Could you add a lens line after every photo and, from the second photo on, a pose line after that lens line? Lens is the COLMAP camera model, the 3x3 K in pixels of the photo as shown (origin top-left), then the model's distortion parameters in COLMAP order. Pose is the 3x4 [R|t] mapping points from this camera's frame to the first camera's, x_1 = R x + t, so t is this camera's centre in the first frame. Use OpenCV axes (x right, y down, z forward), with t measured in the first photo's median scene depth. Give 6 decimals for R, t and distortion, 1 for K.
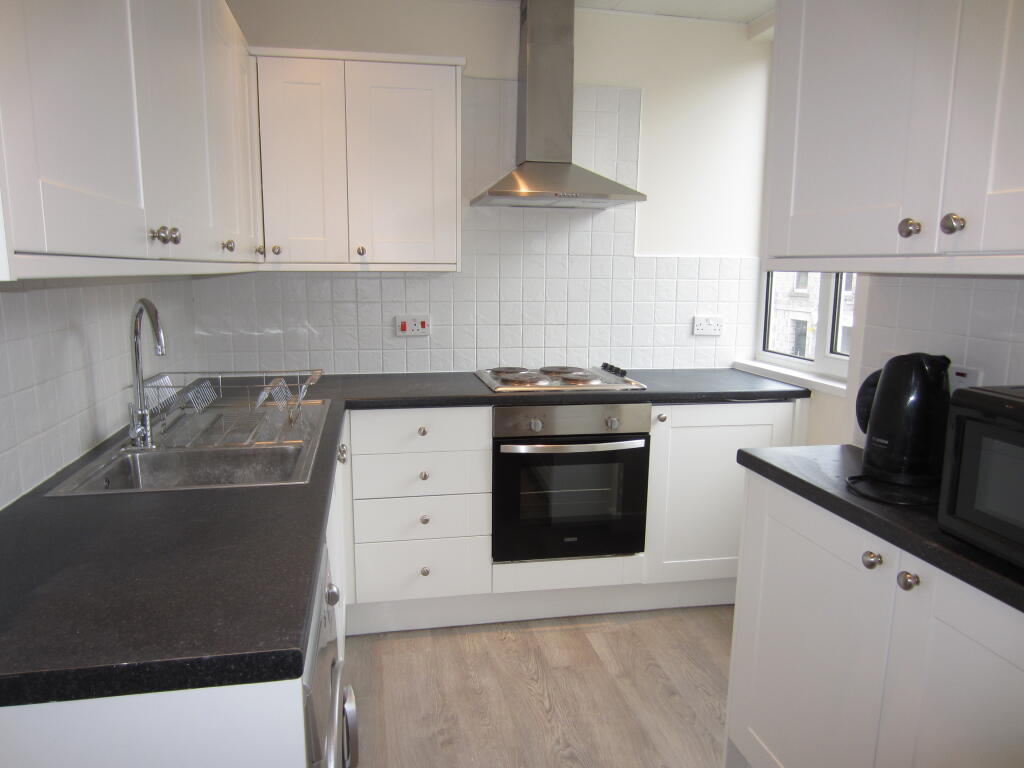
lens RADIAL K [[731.4, 0, 515.0], [0, 731.4, 386.9], [0, 0, 1]] dist [-0.024058, 0.006599]
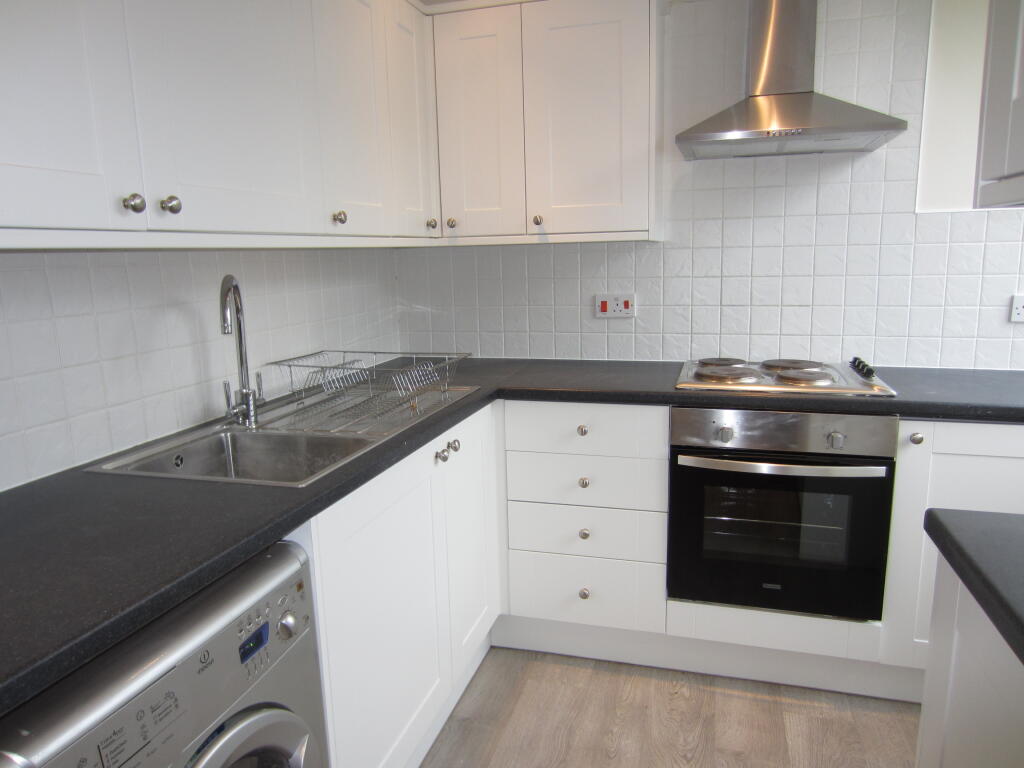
lens RADIAL K [[730.3, 0, 512.0], [0, 730.3, 384.0], [0, 0, 1]] dist [-0.025125, 0.003353]
pose [[0.883019, 0.054578, -0.466153, 0.180963], [-0.044701, 0.998480, 0.032228, -0.015494], [0.467203, -0.007620, 0.884117, 0.202747]]
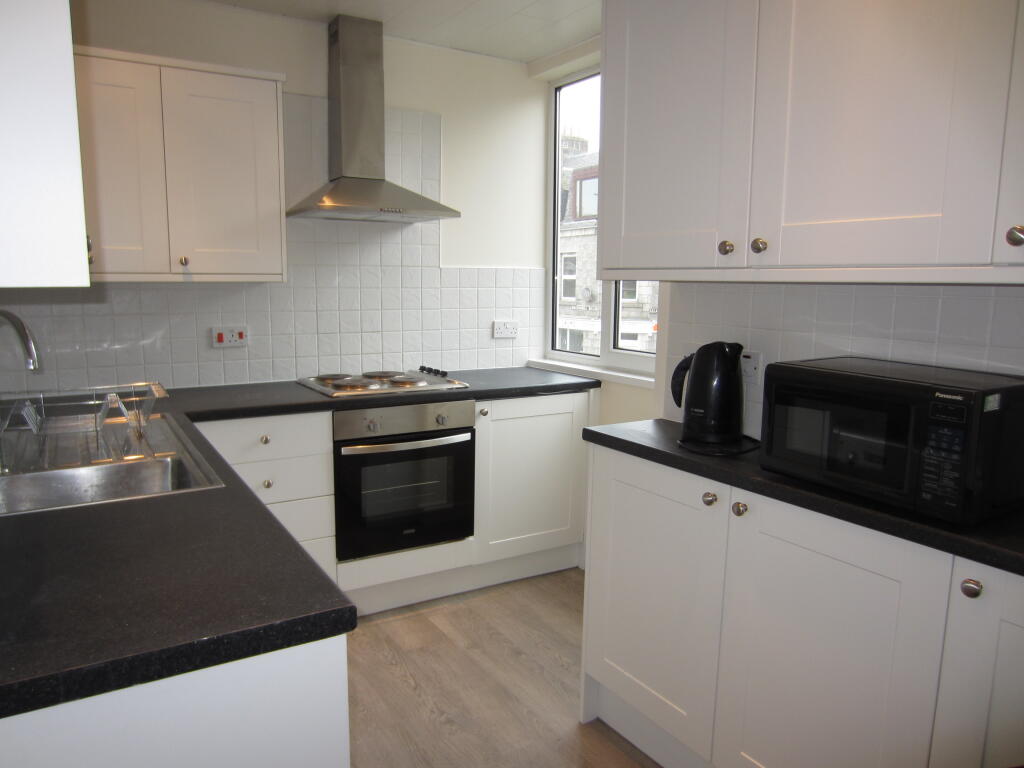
lens RADIAL K [[730.3, 0, 512.0], [0, 730.3, 384.0], [0, 0, 1]] dist [-0.025125, 0.003353]
pose [[0.938090, -0.050757, 0.342653, -0.138093], [0.056511, 0.998379, -0.006822, 0.009433], [-0.341751, 0.025763, 0.939437, -0.059347]]
